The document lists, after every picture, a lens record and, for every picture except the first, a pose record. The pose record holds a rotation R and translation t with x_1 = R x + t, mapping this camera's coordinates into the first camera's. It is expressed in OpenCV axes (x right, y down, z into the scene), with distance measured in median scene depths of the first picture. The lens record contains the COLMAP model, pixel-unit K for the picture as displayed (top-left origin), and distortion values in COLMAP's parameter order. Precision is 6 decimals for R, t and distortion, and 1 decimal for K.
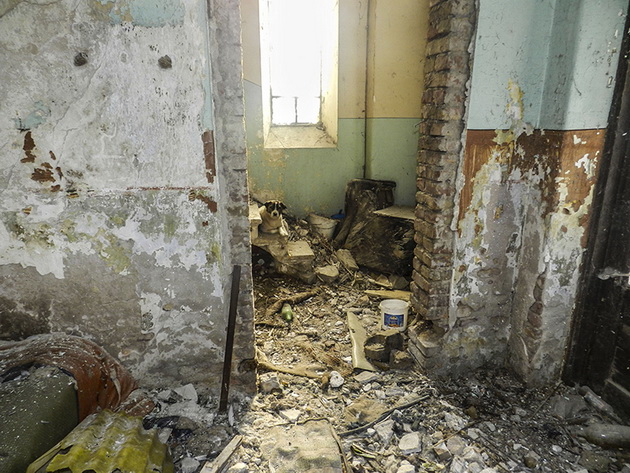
lens RADIAL K [[426.3, 0, 315.4], [0, 426.3, 238.4], [0, 0, 1]] dist [0.020639, -0.002314]
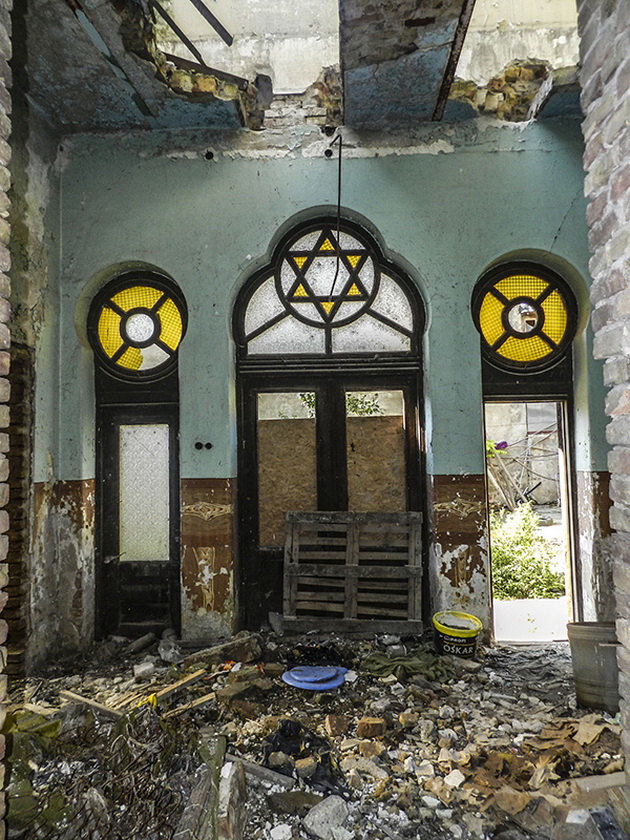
lens RADIAL K [[568.4, 0, 314.4], [0, 568.4, 419.5], [0, 0, 1]] dist [0.020639, -0.002314]
pose [[0.227308, 0.051163, 0.972478, -1.339856], [0.282937, 0.952071, -0.116223, 0.046180], [-0.931814, 0.301569, 0.201938, -0.385911]]
